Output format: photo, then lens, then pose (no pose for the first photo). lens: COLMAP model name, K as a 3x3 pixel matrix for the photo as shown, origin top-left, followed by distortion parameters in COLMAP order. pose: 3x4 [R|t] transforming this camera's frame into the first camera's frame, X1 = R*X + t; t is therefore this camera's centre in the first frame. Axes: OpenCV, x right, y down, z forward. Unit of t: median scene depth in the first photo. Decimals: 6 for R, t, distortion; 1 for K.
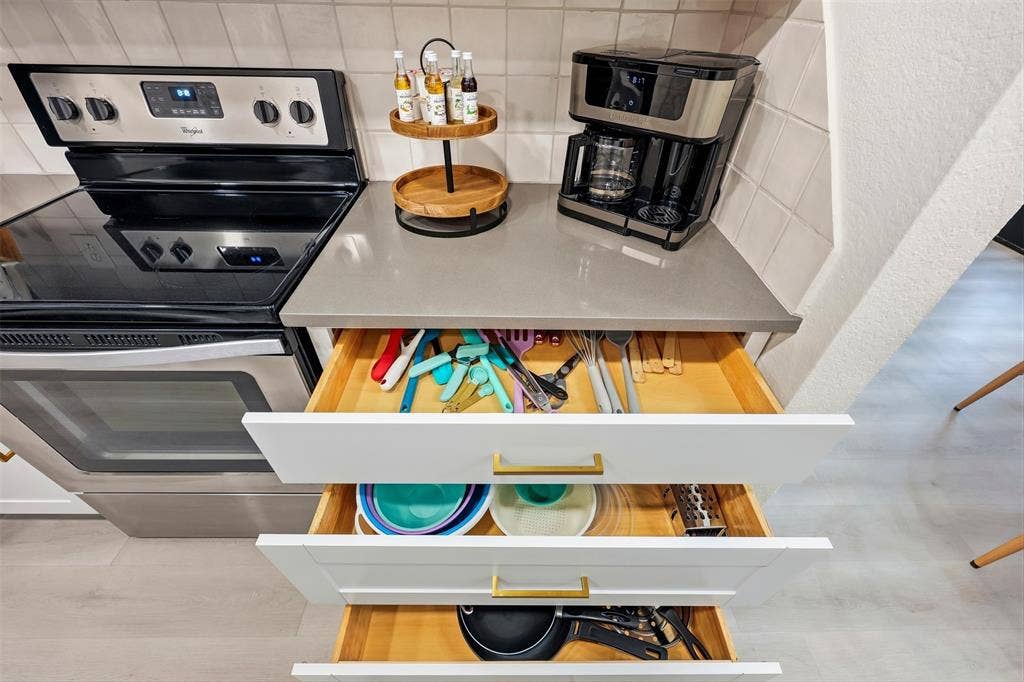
lens RADIAL K [[414.6, 0, 513.9], [0, 414.6, 338.7], [0, 0, 1]] dist [-0.001493, -0.000505]
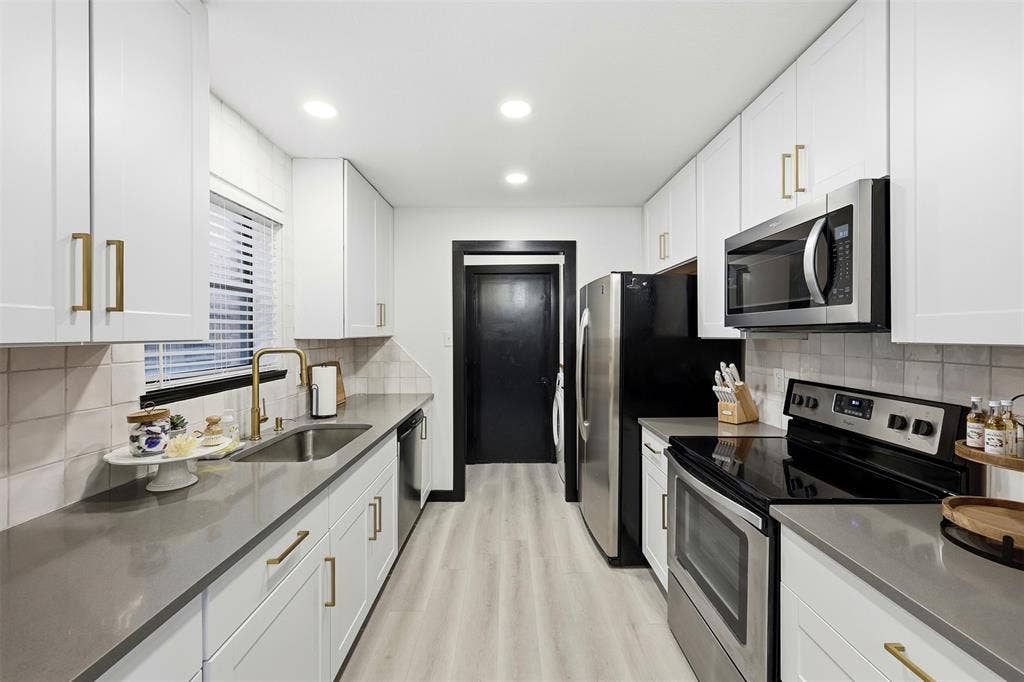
lens RADIAL K [[414.6, 0, 513.9], [0, 414.6, 338.7], [0, 0, 1]] dist [-0.001493, -0.000505]
pose [[0.002790, -0.006338, -0.999976, 0.788543], [-0.642595, 0.766177, -0.006649, 0.070594], [0.766201, 0.642598, -0.001935, -0.158627]]
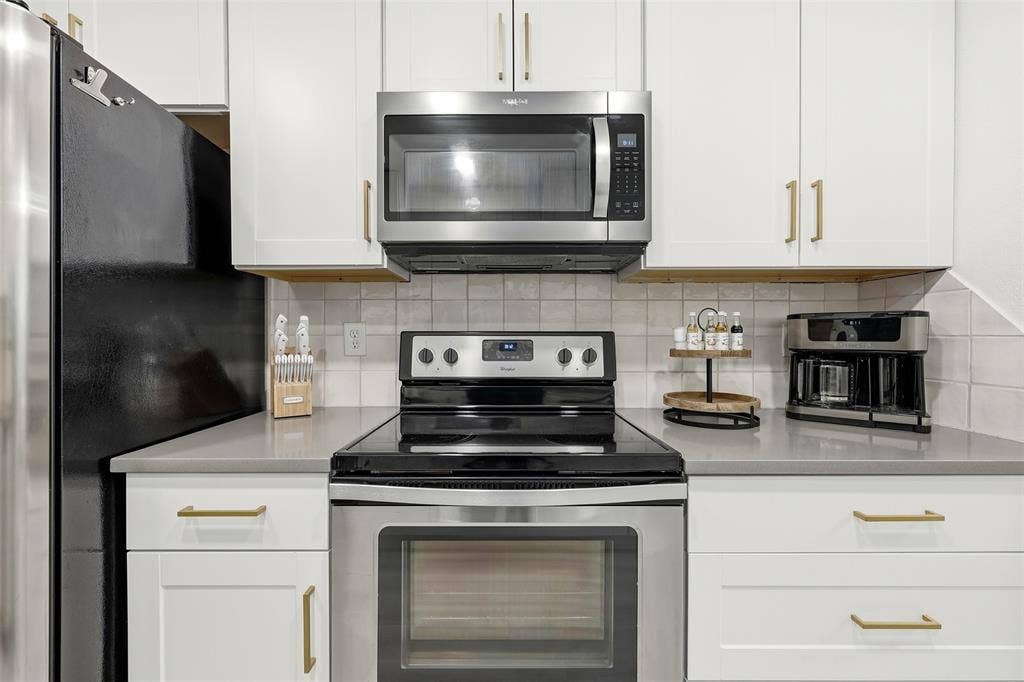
lens RADIAL K [[414.6, 0, 513.9], [0, 414.6, 338.7], [0, 0, 1]] dist [-0.001493, -0.000505]
pose [[0.999818, -0.017979, -0.006449, -0.771544], [0.009624, 0.765839, -0.642960, 0.326523], [0.016498, 0.642781, 0.765873, -0.137730]]
